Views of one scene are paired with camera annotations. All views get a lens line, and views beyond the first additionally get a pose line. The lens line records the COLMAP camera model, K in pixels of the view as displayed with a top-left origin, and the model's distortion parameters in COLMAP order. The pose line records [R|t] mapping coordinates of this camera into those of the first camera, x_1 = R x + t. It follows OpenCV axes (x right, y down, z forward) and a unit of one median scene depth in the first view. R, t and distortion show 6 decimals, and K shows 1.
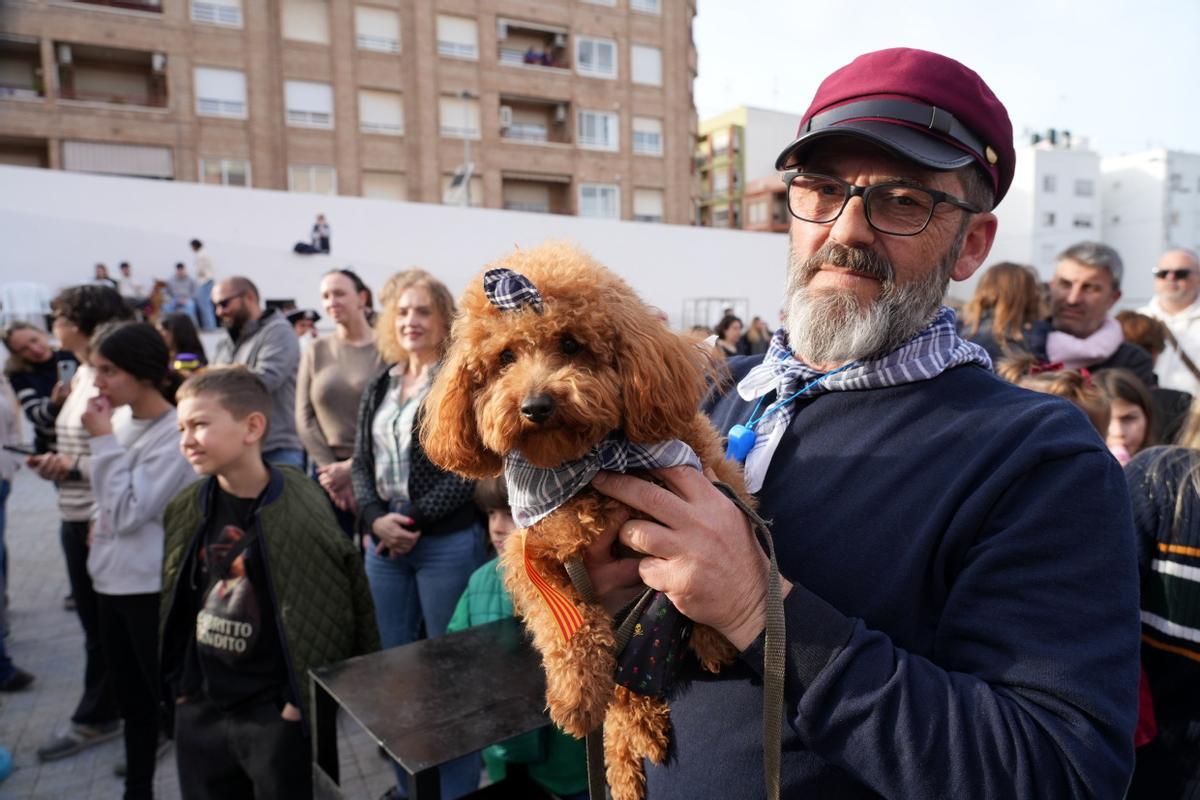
lens RADIAL K [[816.1, 0, 601.7], [0, 816.1, 393.7], [0, 0, 1]] dist [-0.037661, 0.024551]
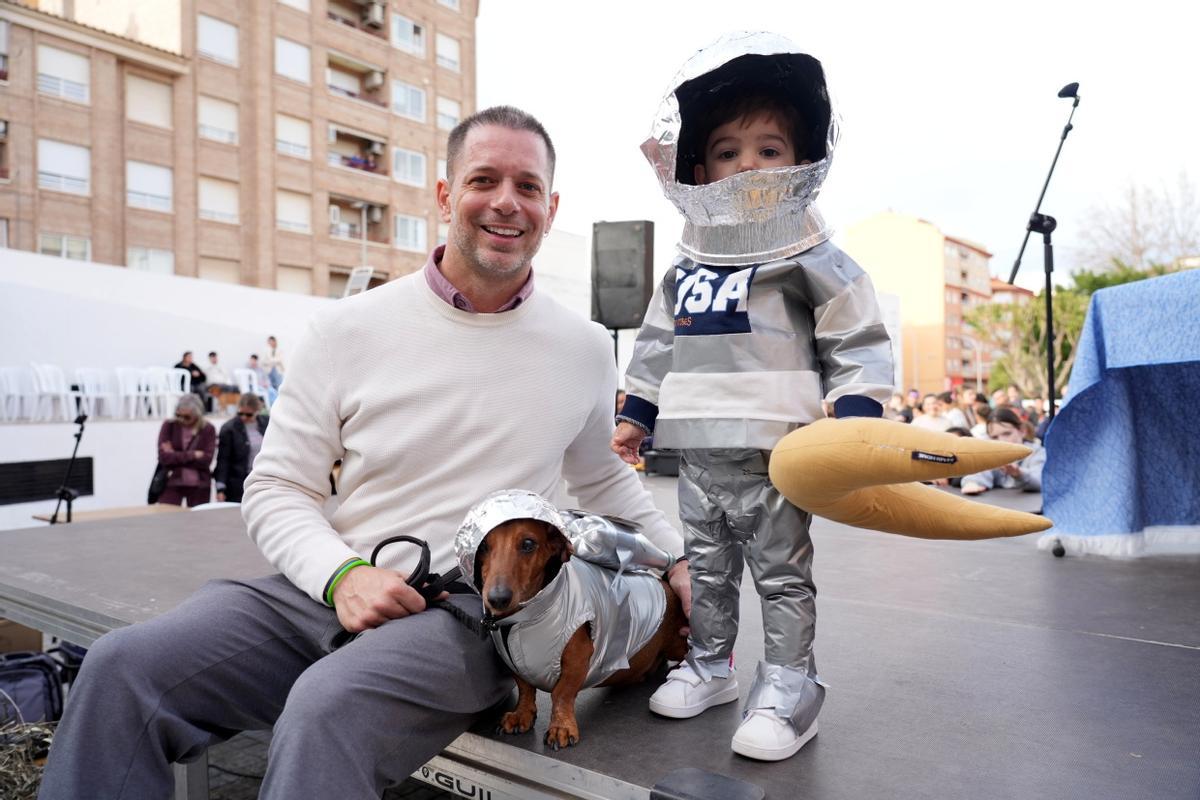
lens RADIAL K [[892.1, 0, 605.8], [0, 892.1, 400.0], [0, 0, 1]] dist [0.000599, 0.001379]
pose [[0.908136, 0.011566, 0.418515, -0.296470], [0.031672, 0.994856, -0.096219, 0.021909], [-0.417475, 0.100635, 0.903099, -0.178901]]
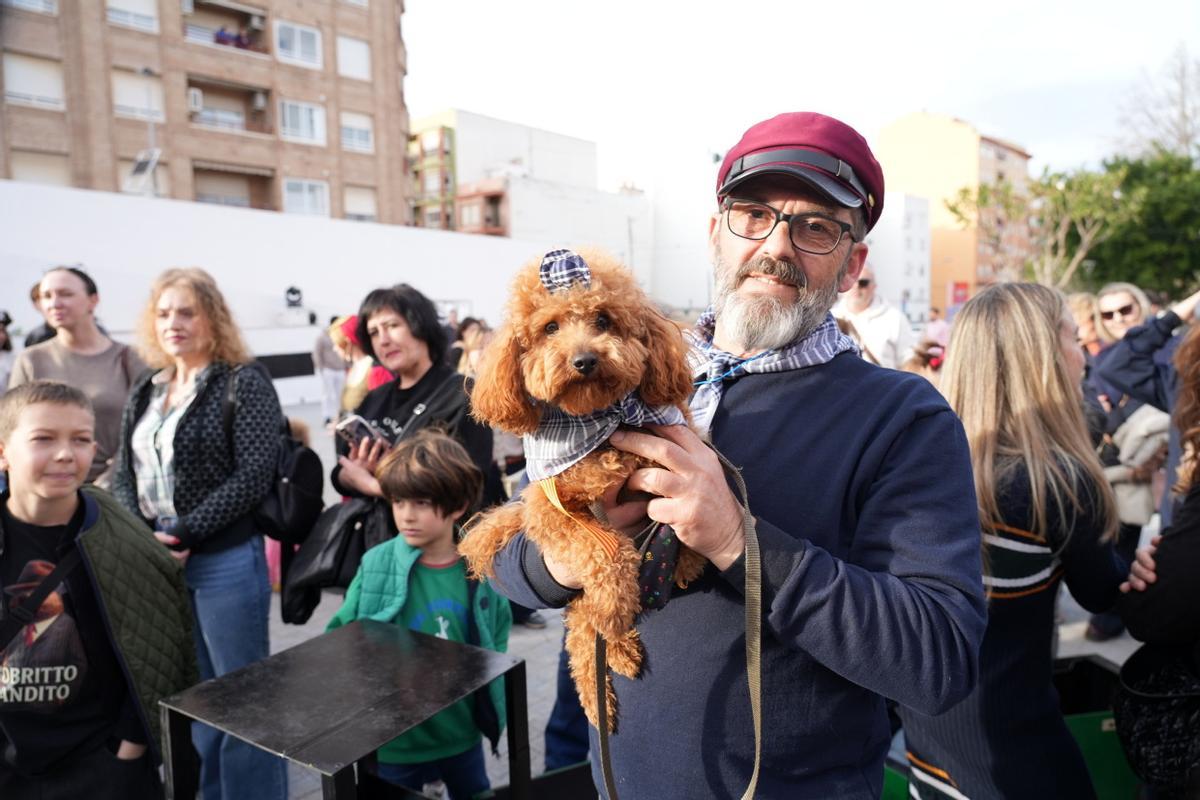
lens RADIAL K [[816.1, 0, 601.7], [0, 816.1, 393.7], [0, 0, 1]] dist [-0.037661, 0.024551]
pose [[0.940701, -0.033199, 0.337610, -0.006353], [0.033995, 0.999416, 0.003556, 0.000254], [-0.337530, 0.008132, 0.941280, -0.002013]]
